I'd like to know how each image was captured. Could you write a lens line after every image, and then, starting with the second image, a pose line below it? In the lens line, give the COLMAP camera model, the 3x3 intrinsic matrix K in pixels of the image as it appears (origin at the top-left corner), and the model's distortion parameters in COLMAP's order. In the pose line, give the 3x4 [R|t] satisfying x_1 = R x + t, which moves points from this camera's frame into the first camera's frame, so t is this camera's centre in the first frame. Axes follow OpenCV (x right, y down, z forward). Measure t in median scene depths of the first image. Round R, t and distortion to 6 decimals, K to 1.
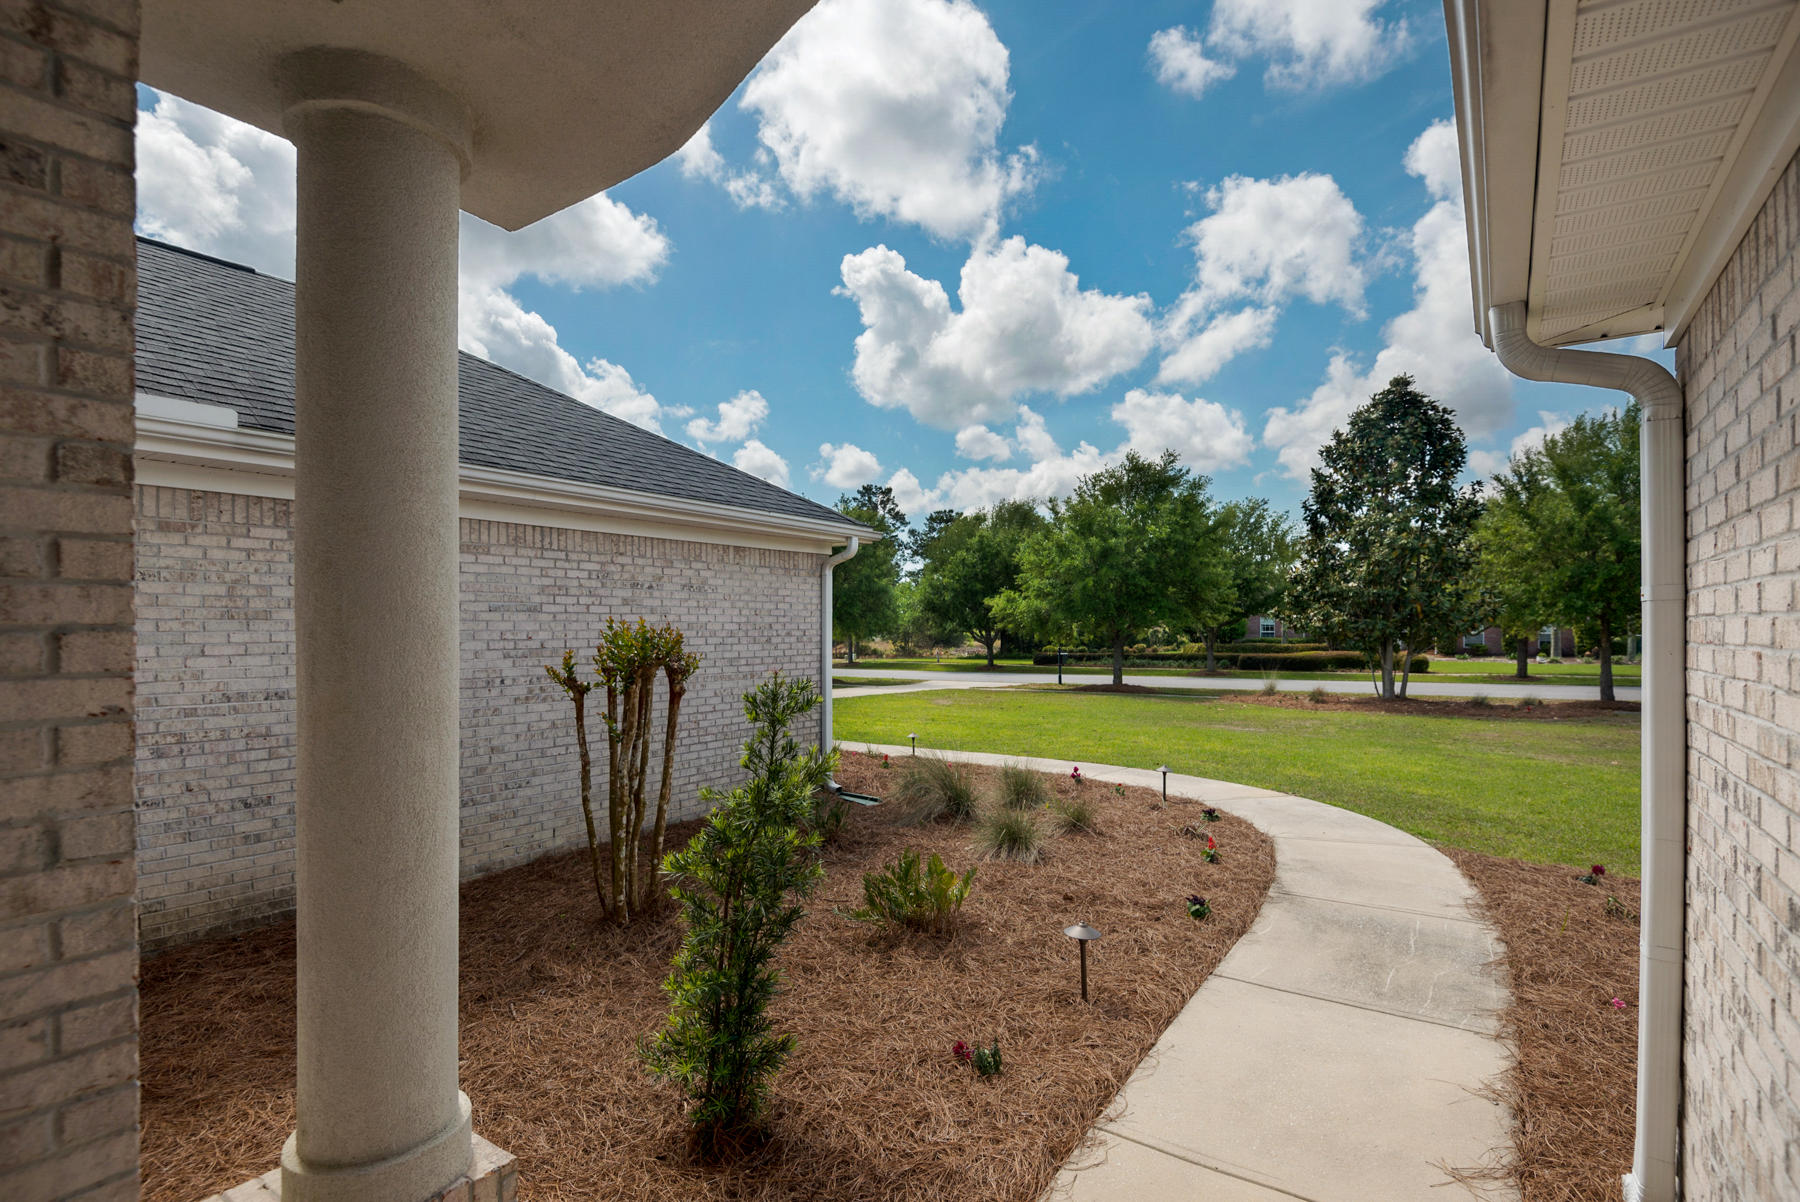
lens RADIAL K [[867.5, 0, 898.3], [0, 867.5, 634.6], [0, 0, 1]] dist [-0.000263, -0.000057]
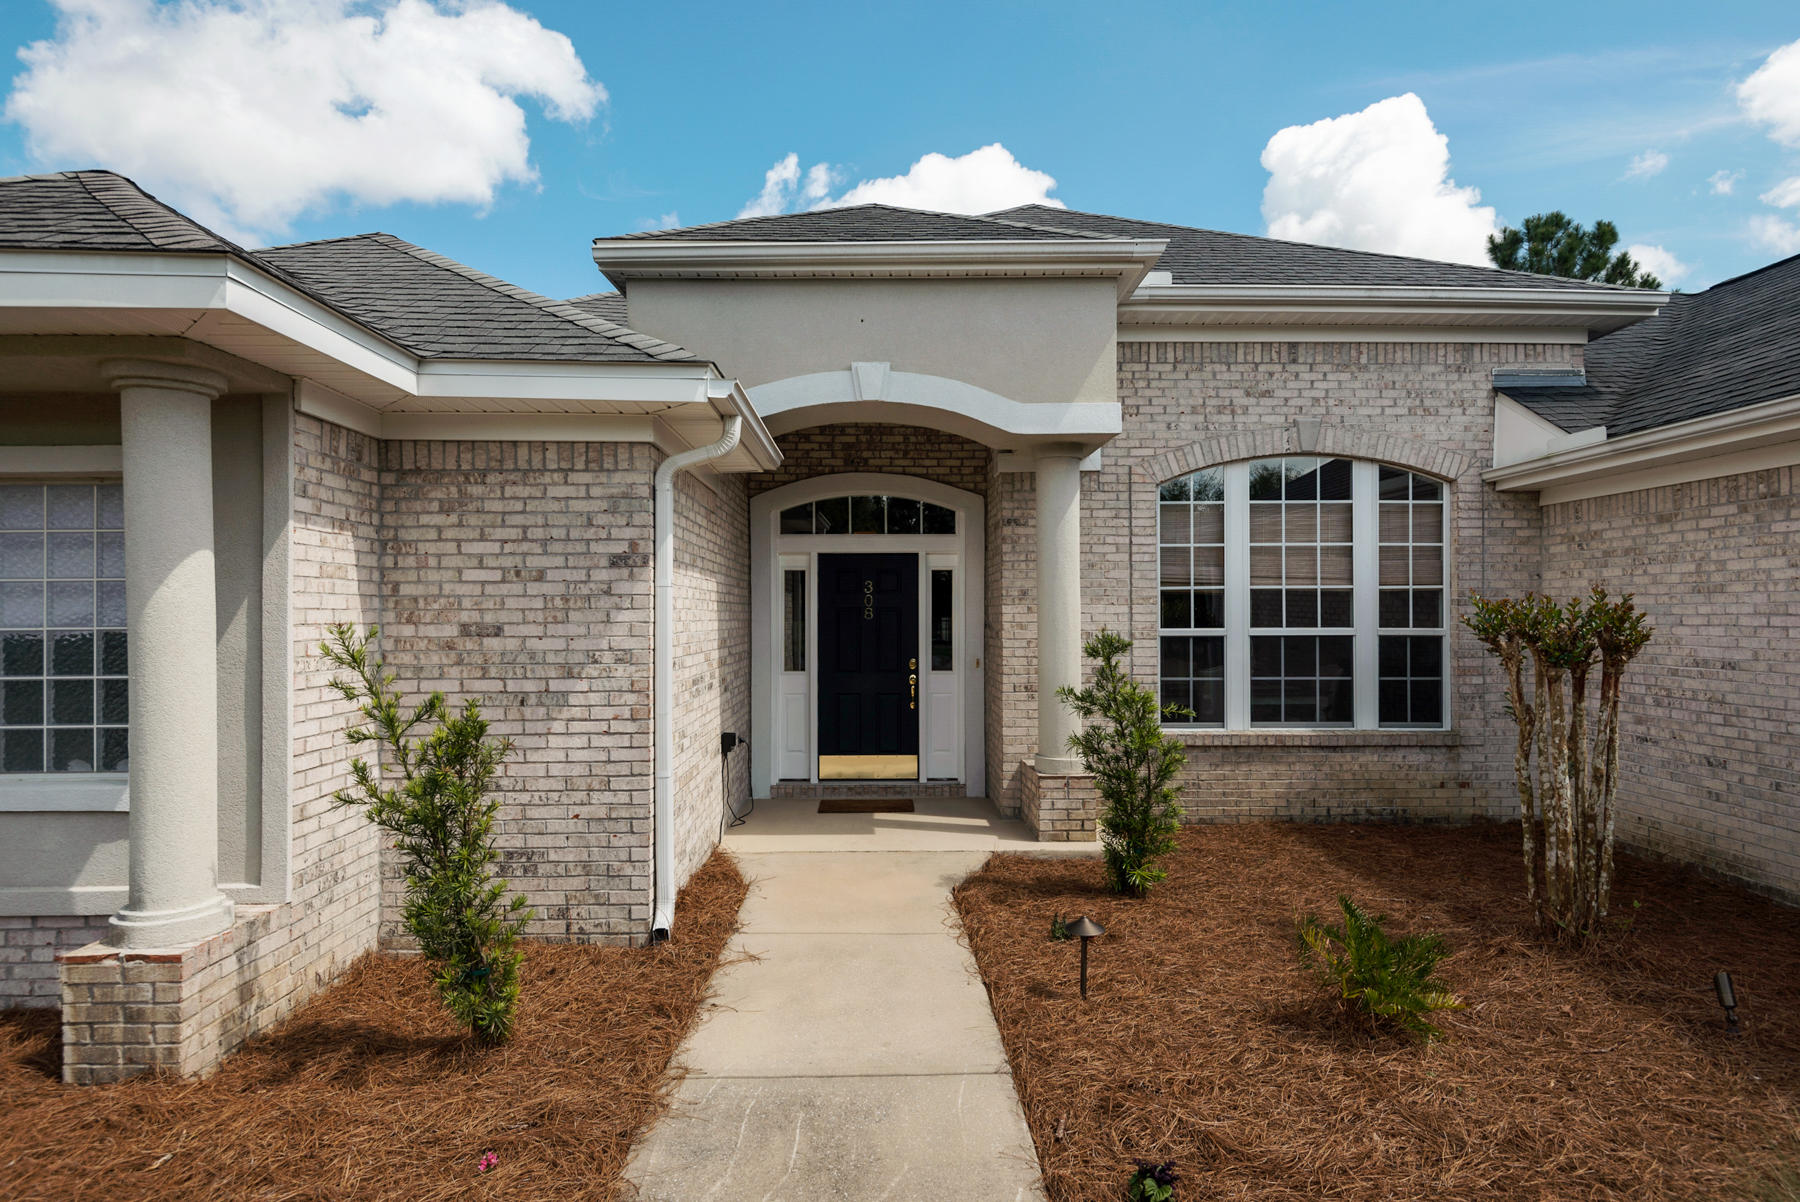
lens RADIAL K [[968.0, 0, 900.0], [0, 968.0, 601.0], [0, 0, 1]] dist [0.035398, -0.000628]
pose [[-0.809439, -0.004585, -0.587186, 0.820954], [-0.001100, 0.999980, -0.006293, 0.001723], [0.587203, -0.004448, -0.809427, 1.443118]]
